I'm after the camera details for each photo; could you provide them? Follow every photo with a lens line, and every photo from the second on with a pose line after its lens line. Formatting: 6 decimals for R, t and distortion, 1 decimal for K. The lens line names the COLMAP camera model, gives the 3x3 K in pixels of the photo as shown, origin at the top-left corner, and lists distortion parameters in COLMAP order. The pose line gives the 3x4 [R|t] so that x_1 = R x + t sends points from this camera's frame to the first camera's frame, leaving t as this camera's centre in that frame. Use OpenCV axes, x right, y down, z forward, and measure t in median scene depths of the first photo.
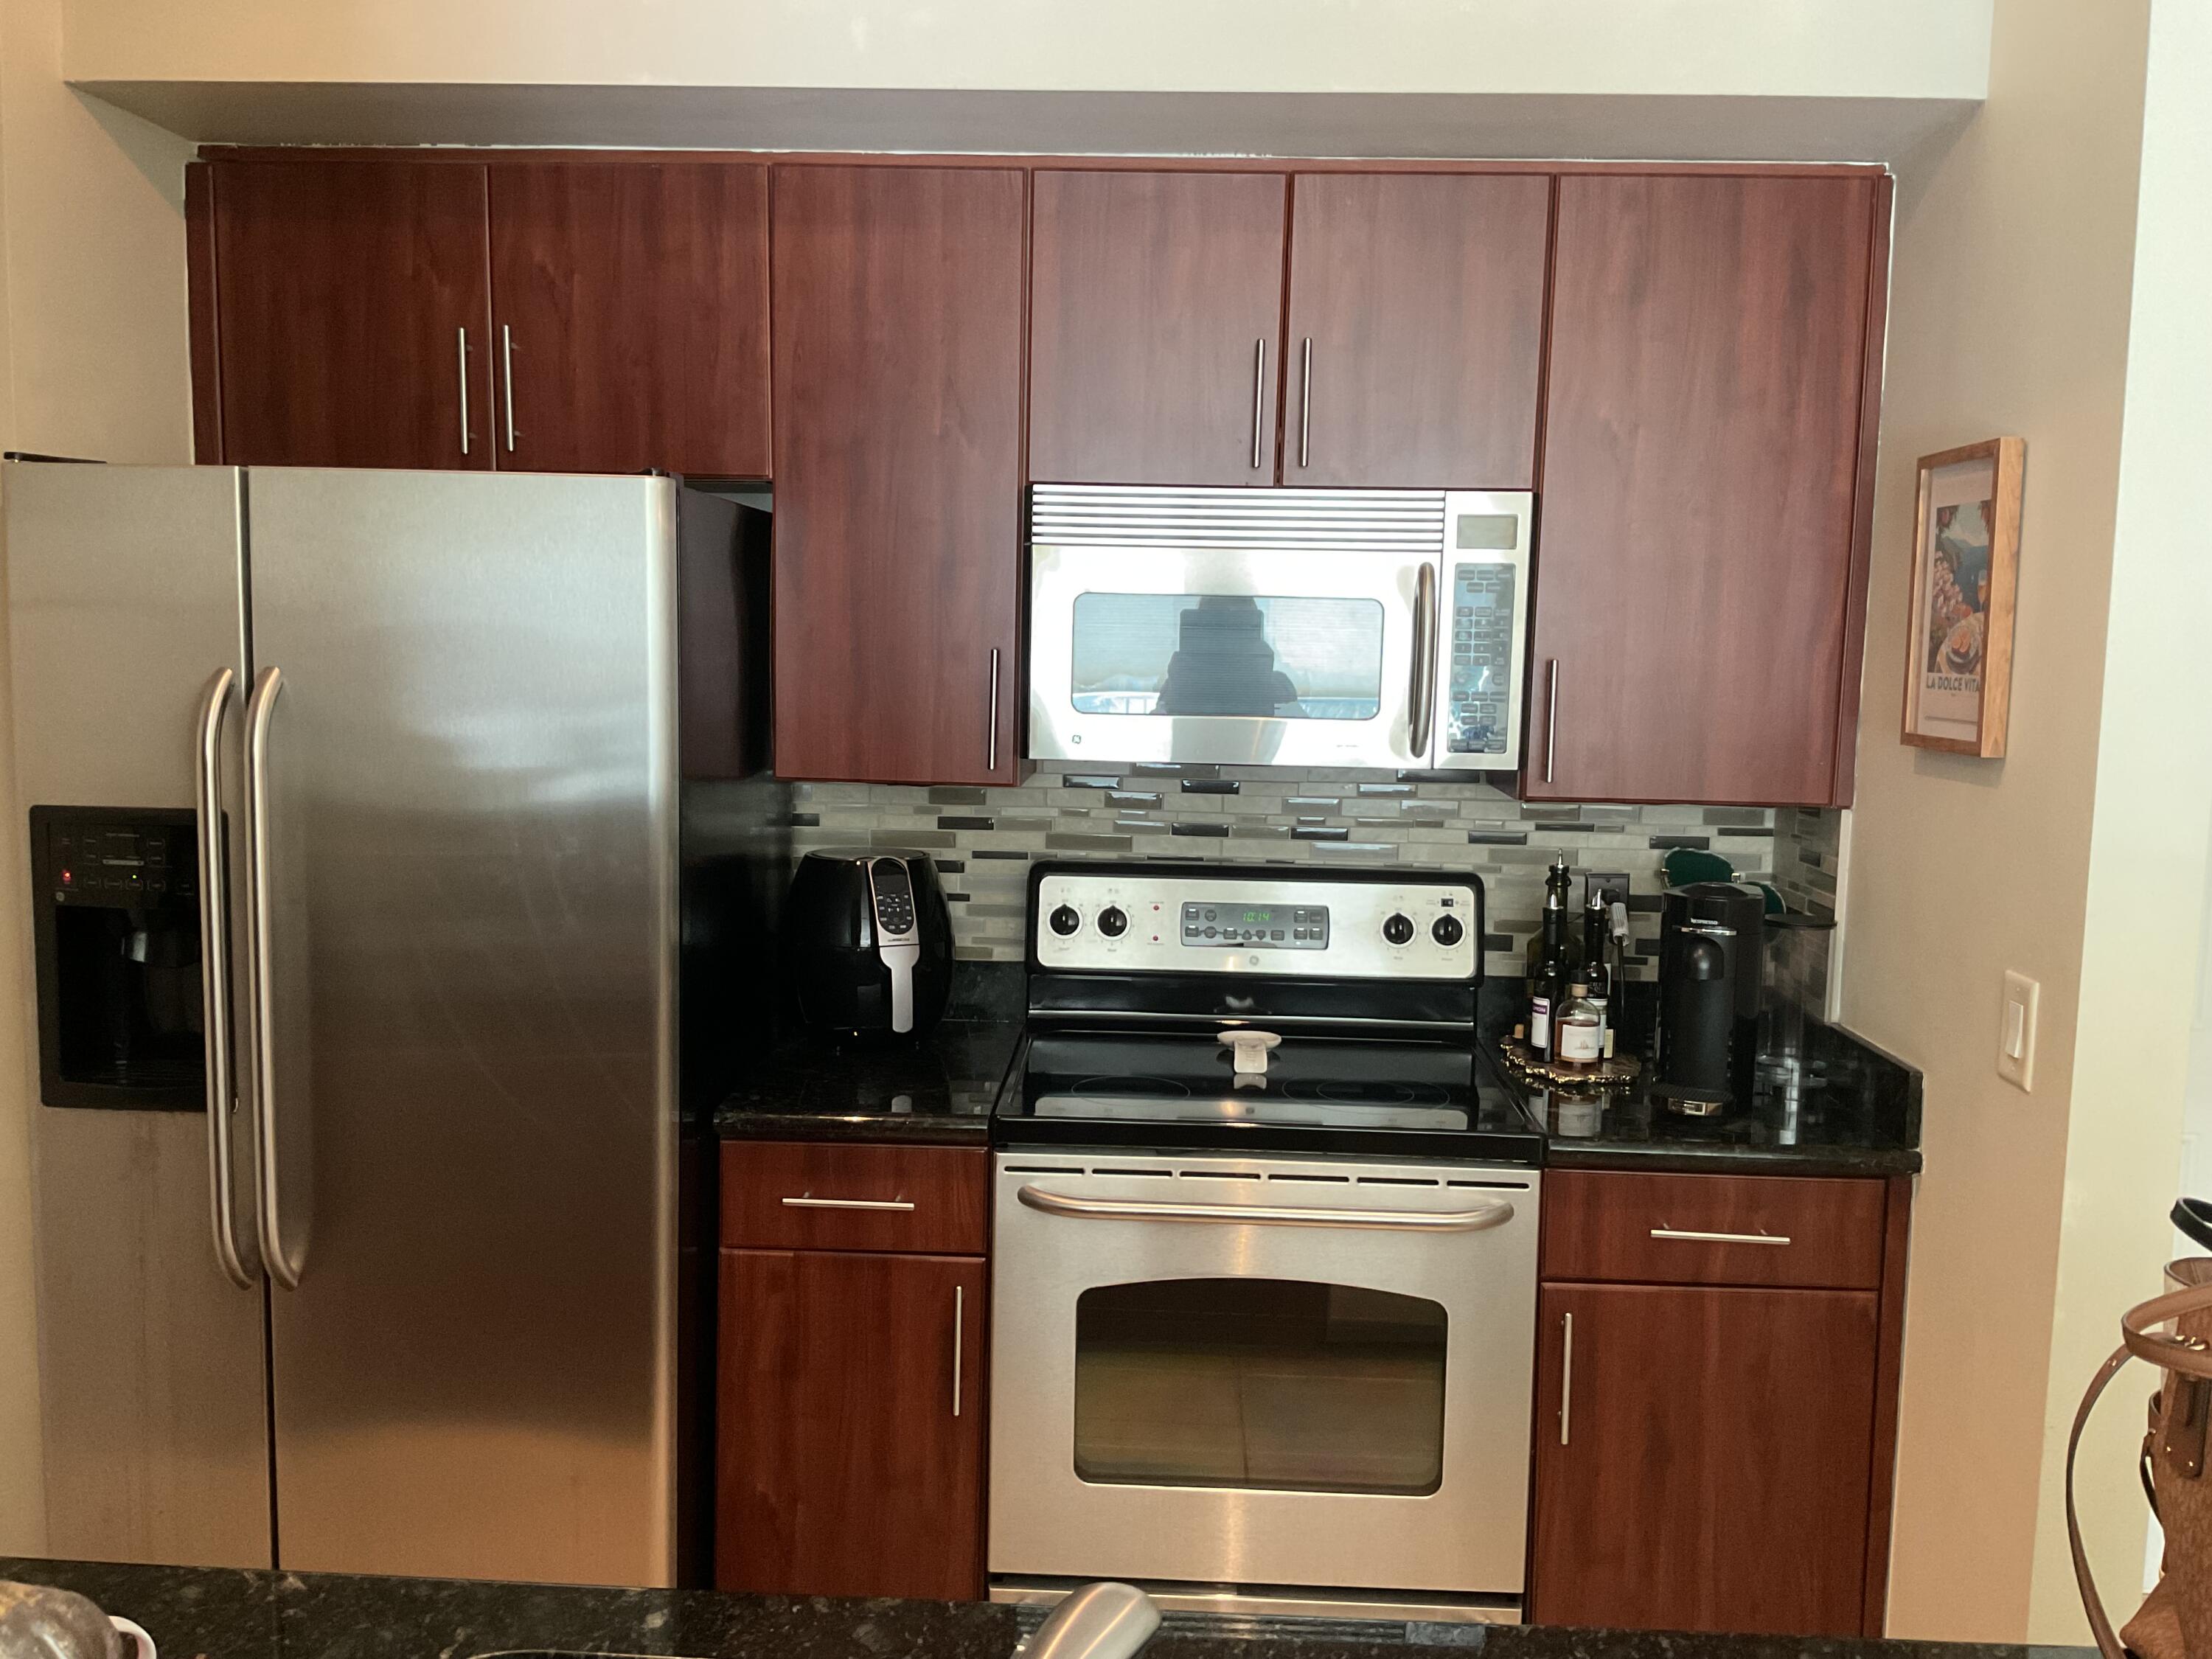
lens RADIAL K [[1824.4, 0, 1158.2], [0, 1824.4, 848.6], [0, 0, 1]] dist [-0.009497, 0.011350]
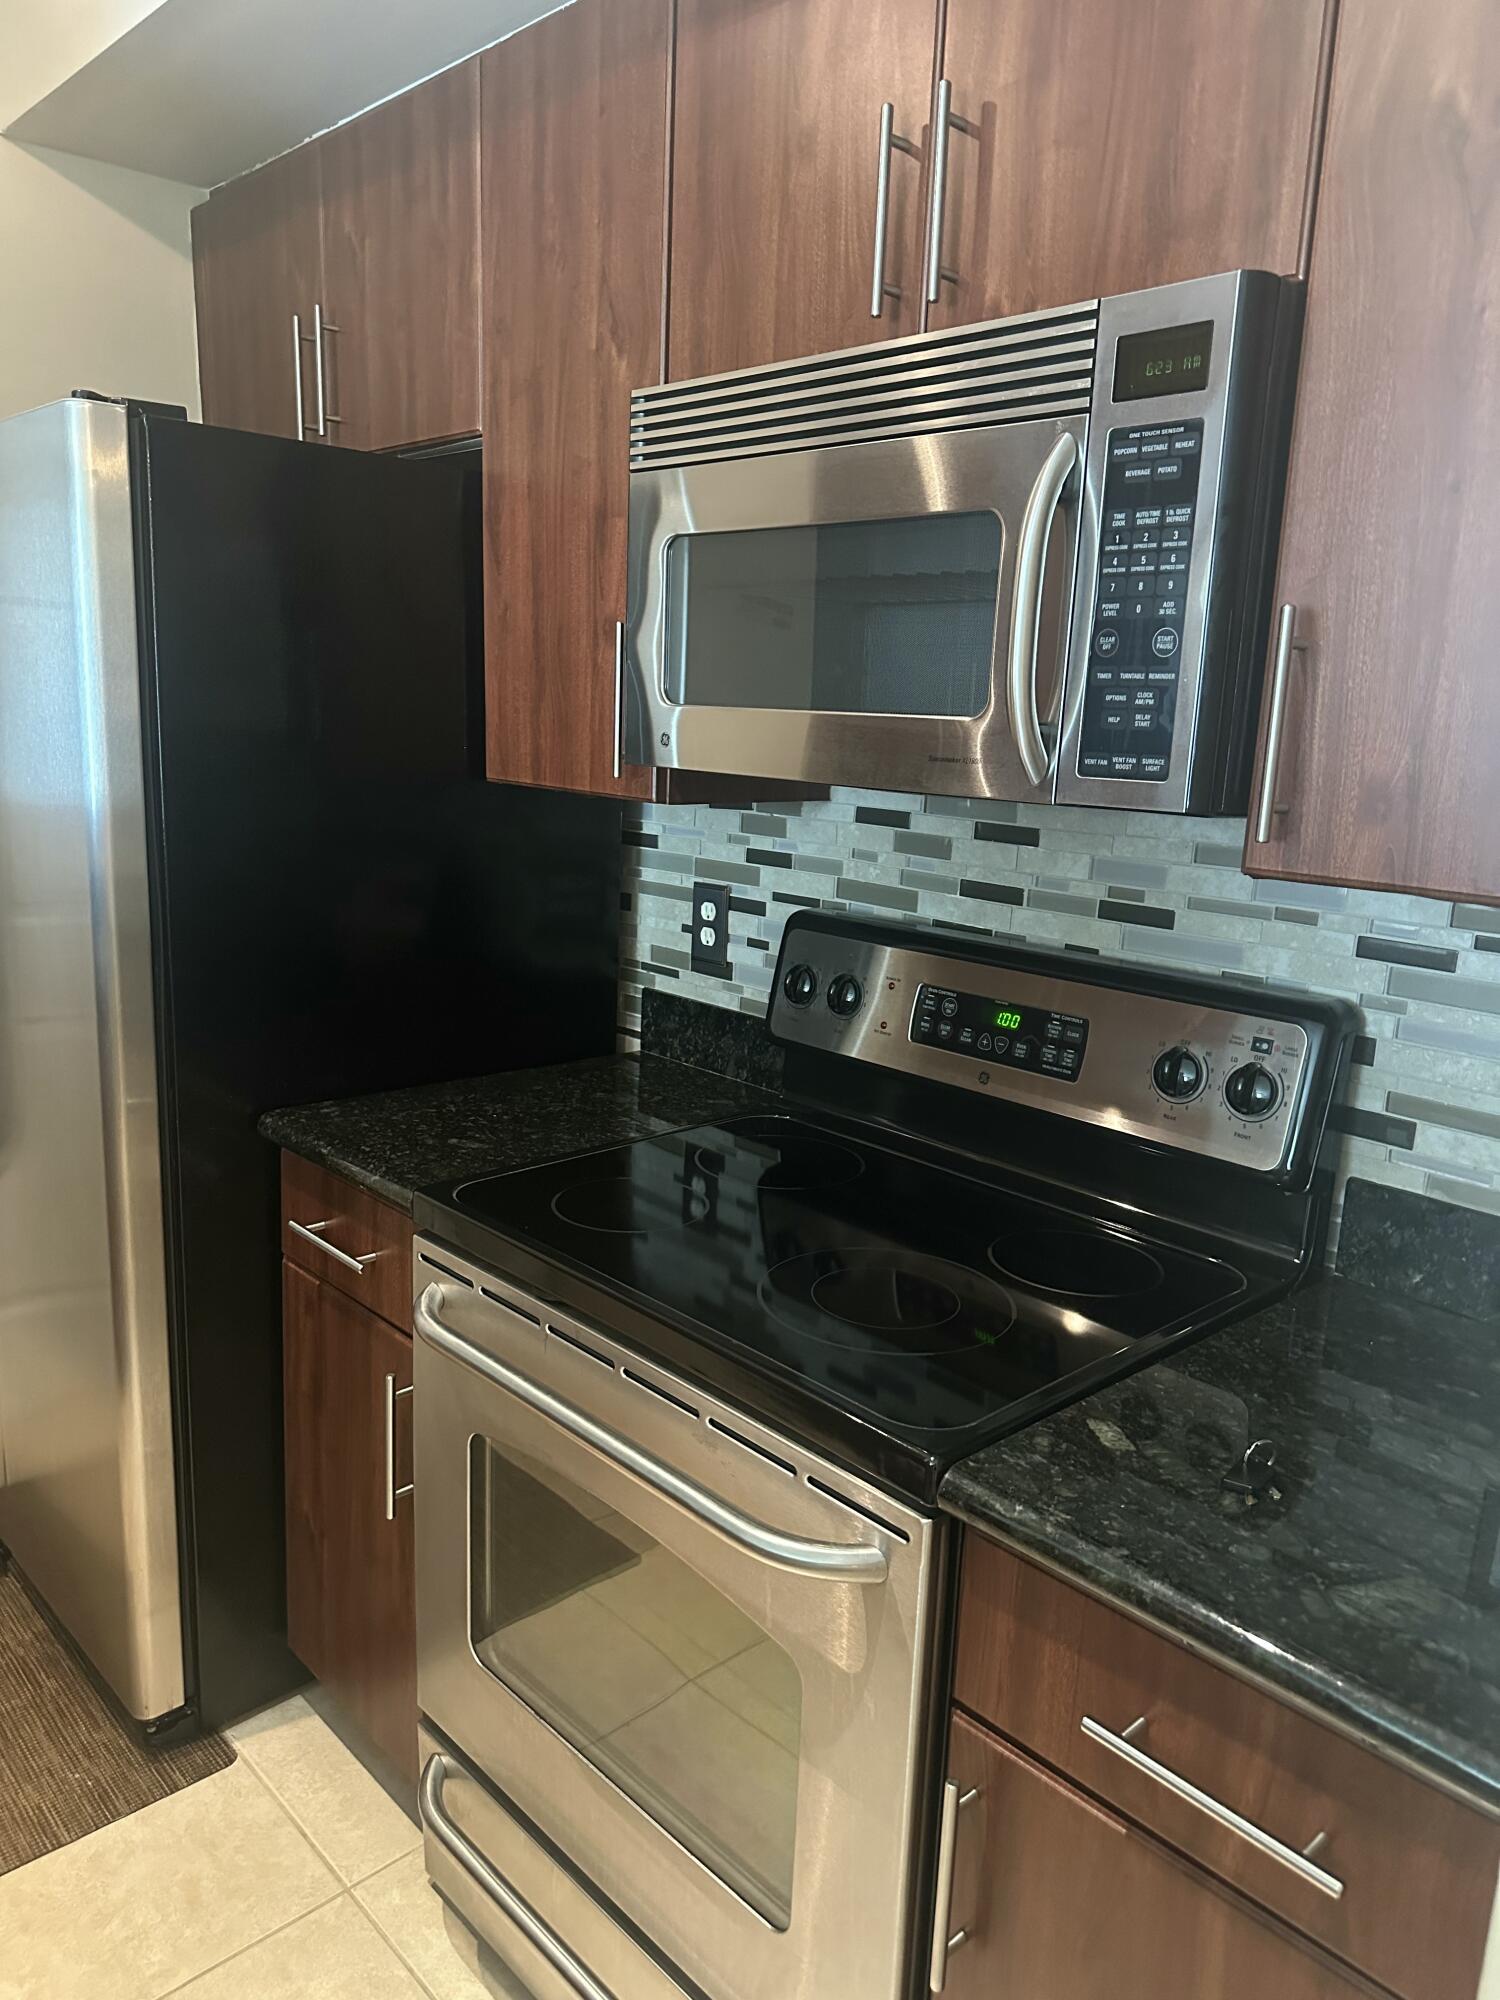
lens RADIAL K [[1422.6, 0, 734.4], [0, 1422.6, 1011.5], [0, 0, 1]] dist [0.032815, -0.029296]
pose [[0.705589, 0.155157, -0.691426, 0.354822], [-0.112482, 0.987887, 0.106897, -0.012374], [0.699637, 0.002347, 0.714495, 0.520648]]
